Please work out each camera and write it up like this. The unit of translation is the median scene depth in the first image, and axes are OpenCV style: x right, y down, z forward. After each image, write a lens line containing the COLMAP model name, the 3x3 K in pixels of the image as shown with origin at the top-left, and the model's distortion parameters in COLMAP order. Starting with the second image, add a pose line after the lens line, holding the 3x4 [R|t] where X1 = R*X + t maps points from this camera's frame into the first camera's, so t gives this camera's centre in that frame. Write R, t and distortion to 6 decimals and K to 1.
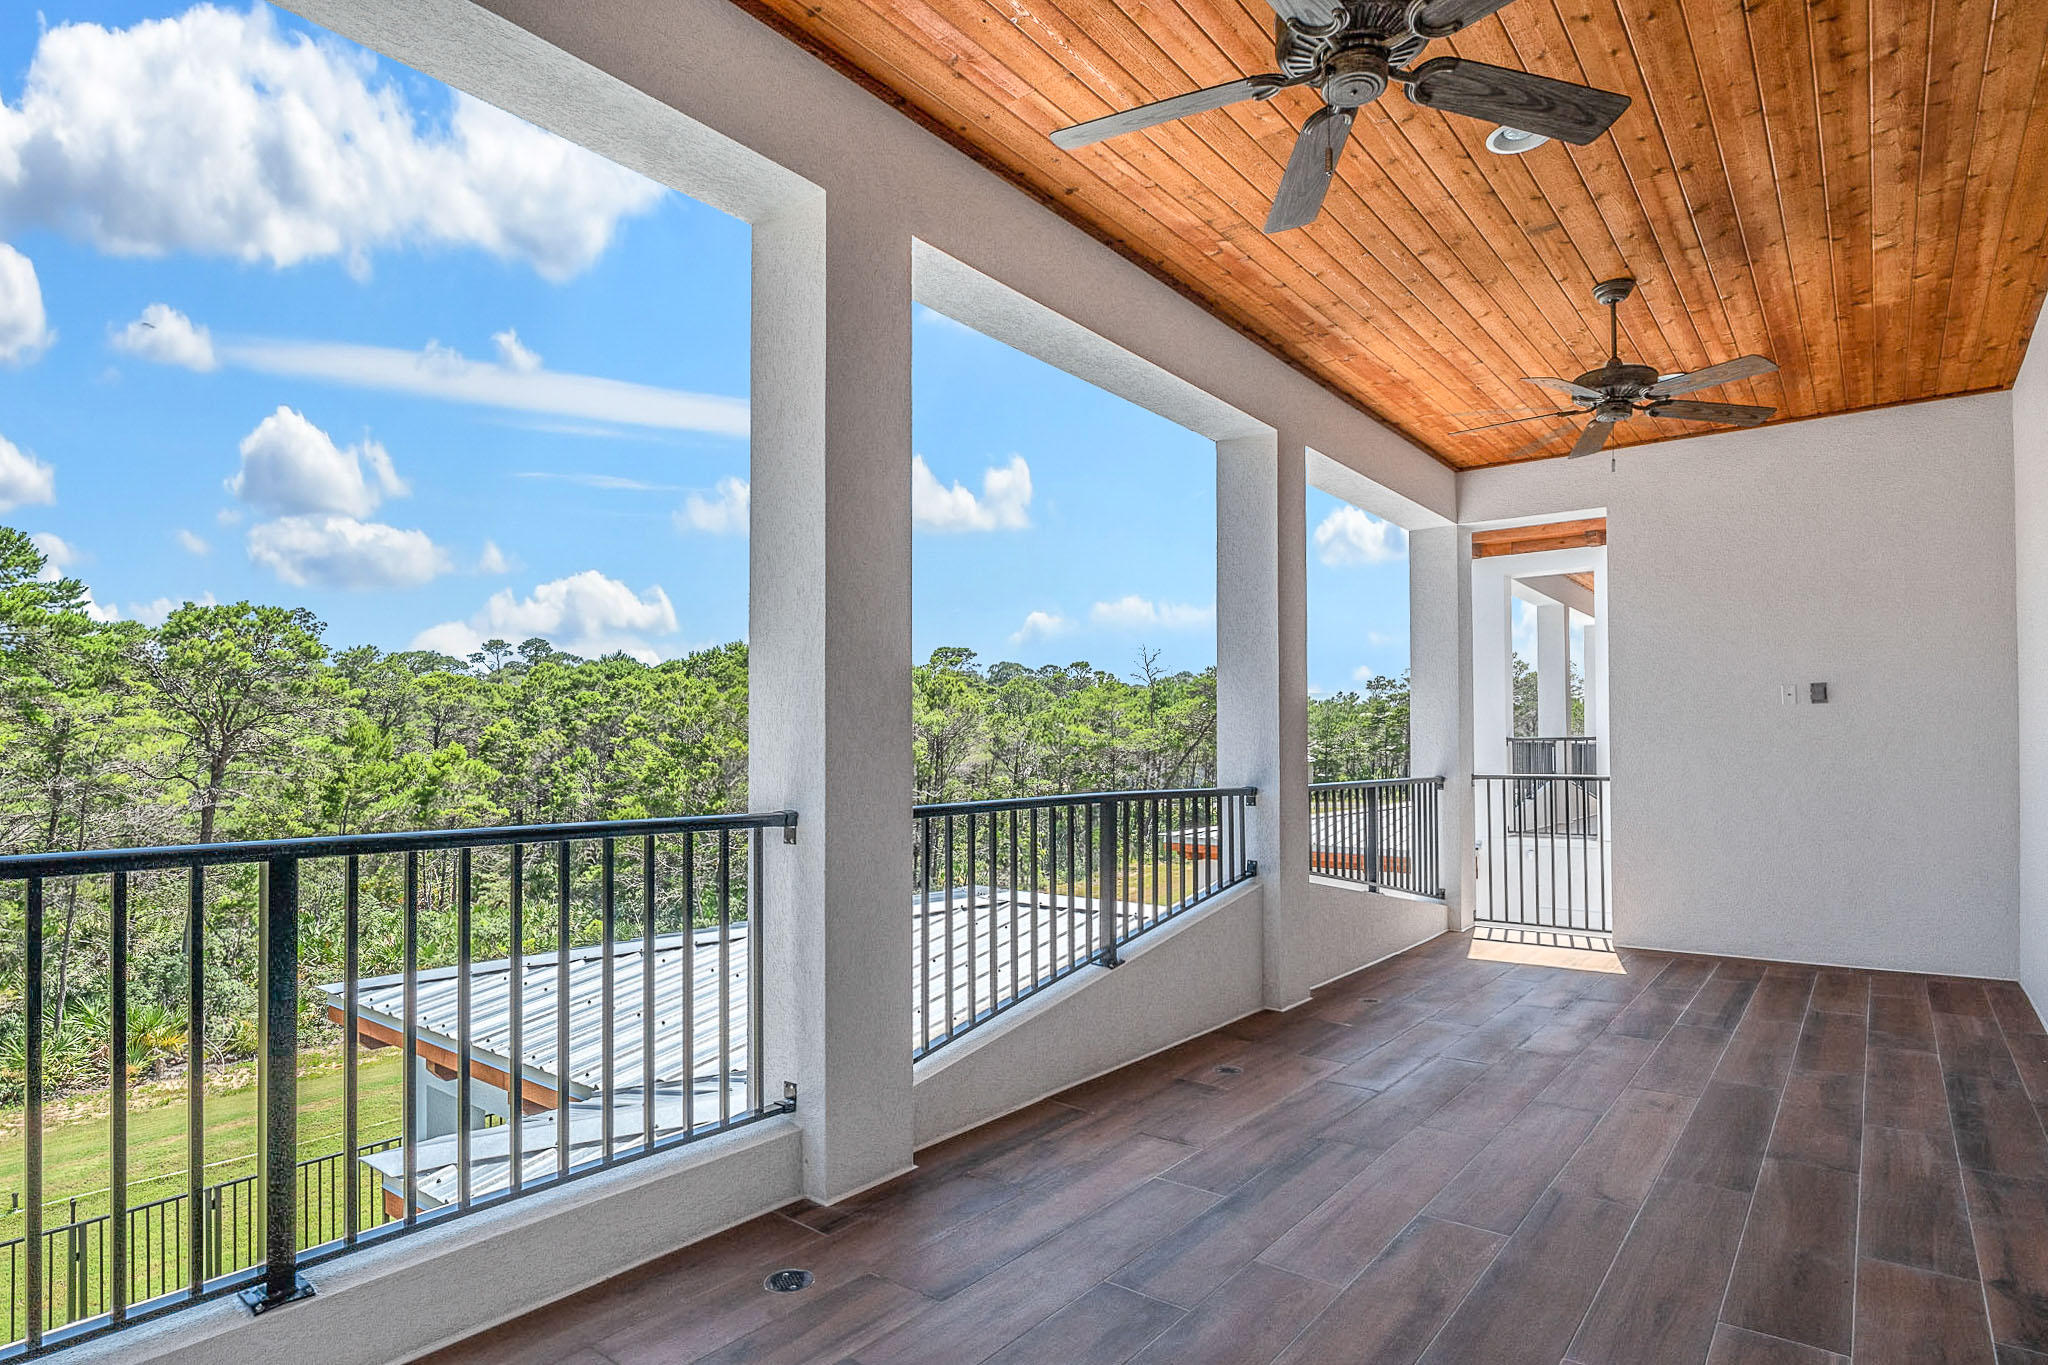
lens RADIAL K [[1085.7, 0, 1026.3], [0, 1085.7, 735.3], [0, 0, 1]] dist [-0.003844, -0.001705]
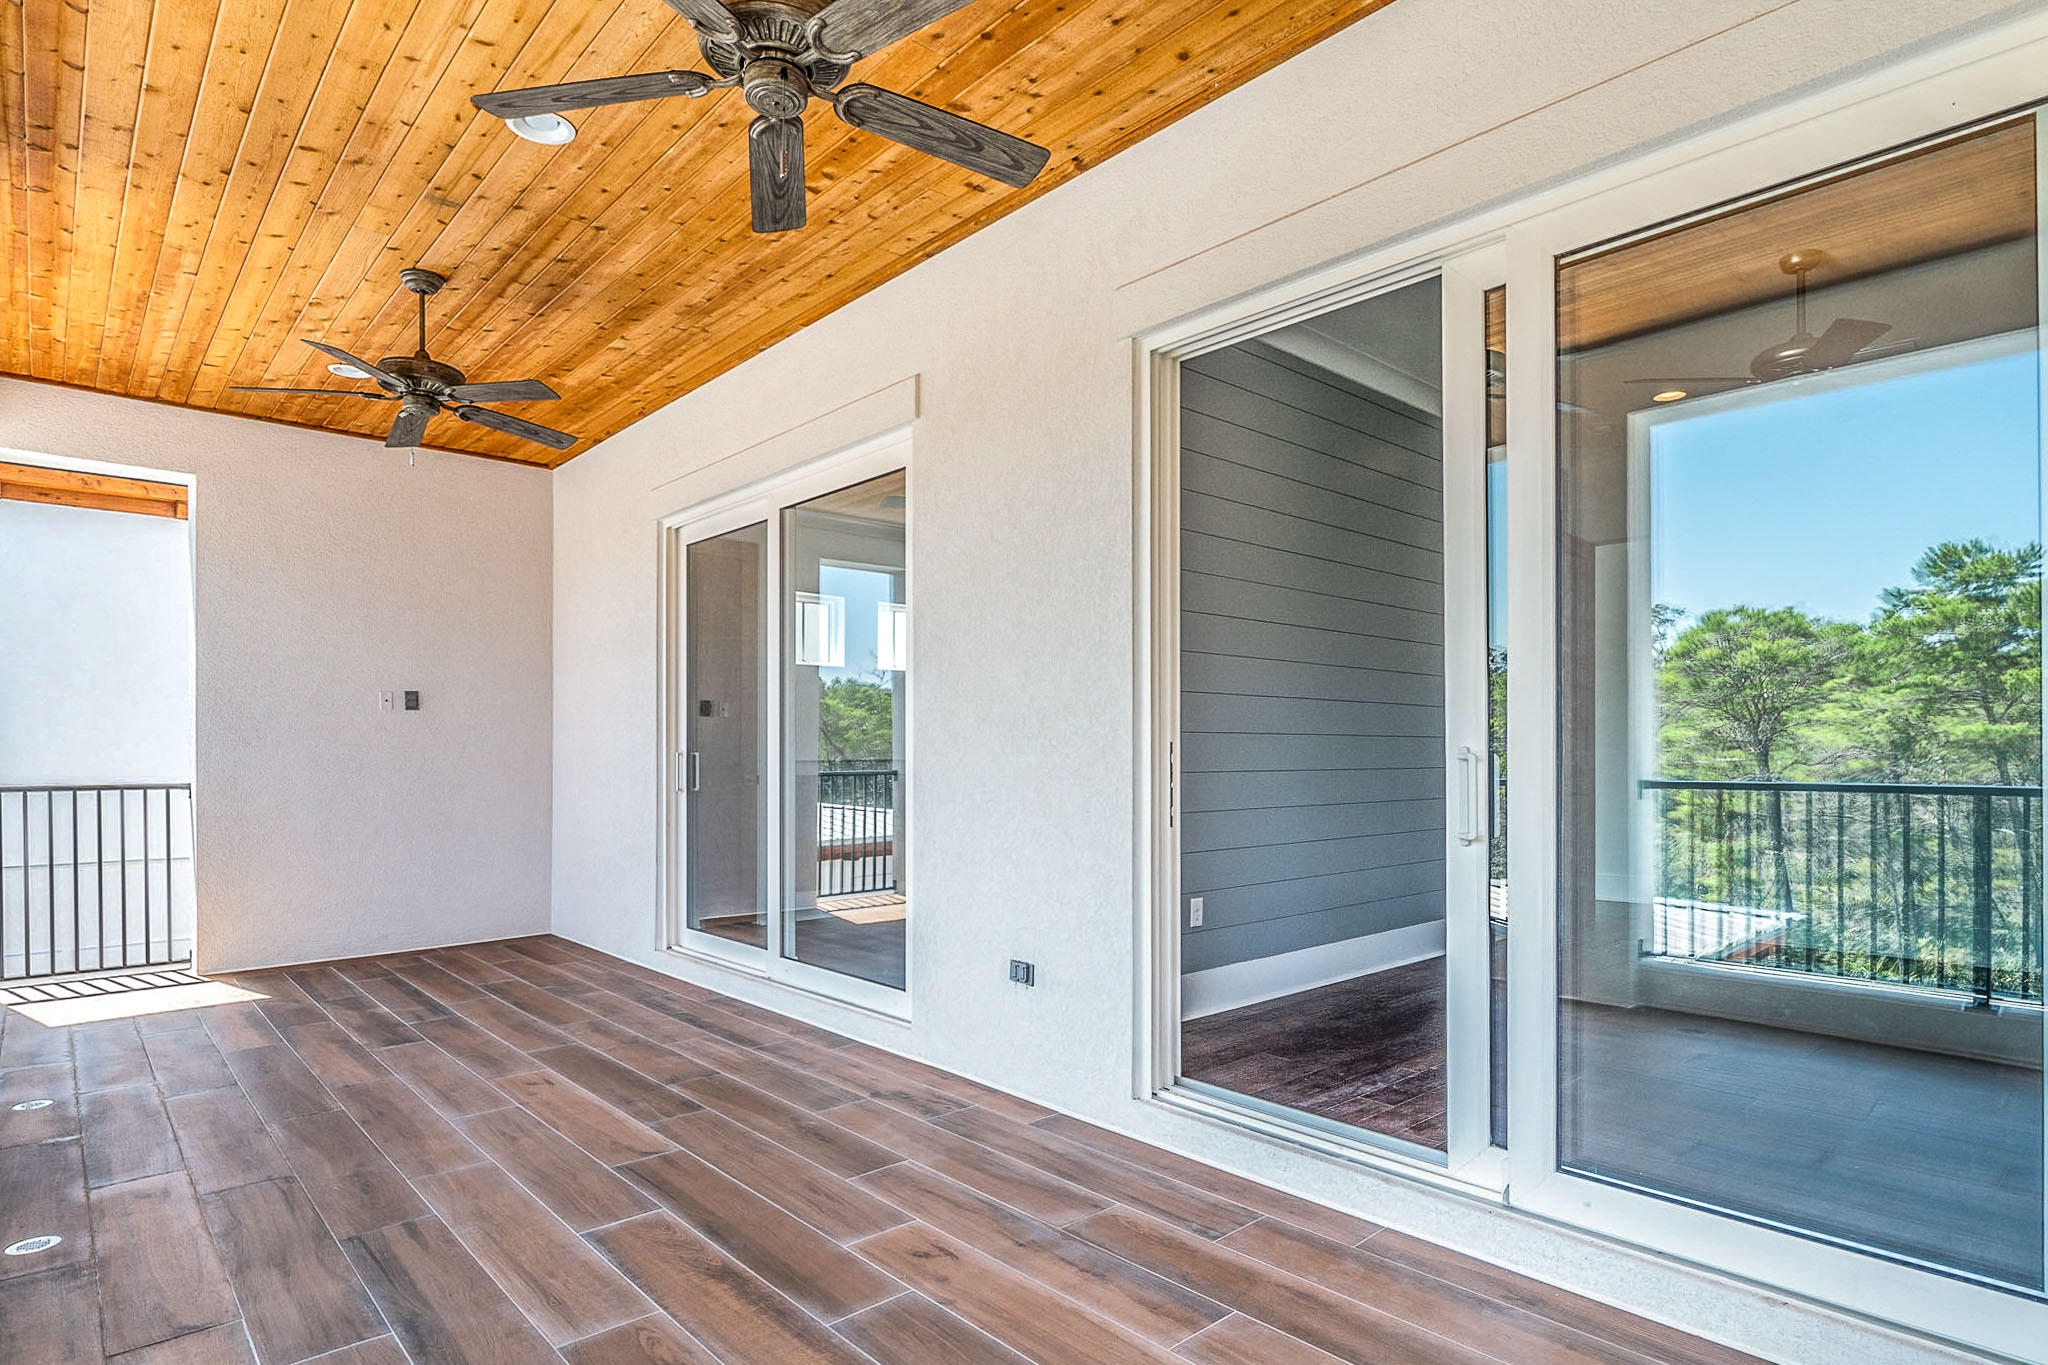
lens RADIAL K [[1093.6, 0, 1022.9], [0, 1093.6, 755.9], [0, 0, 1]] dist [0.000207, -0.000019]
pose [[0.170917, -0.002033, 0.985283, -0.366252], [-0.010258, 0.999940, 0.003843, 0.008377], [-0.985232, -0.010764, 0.170886, 0.318936]]
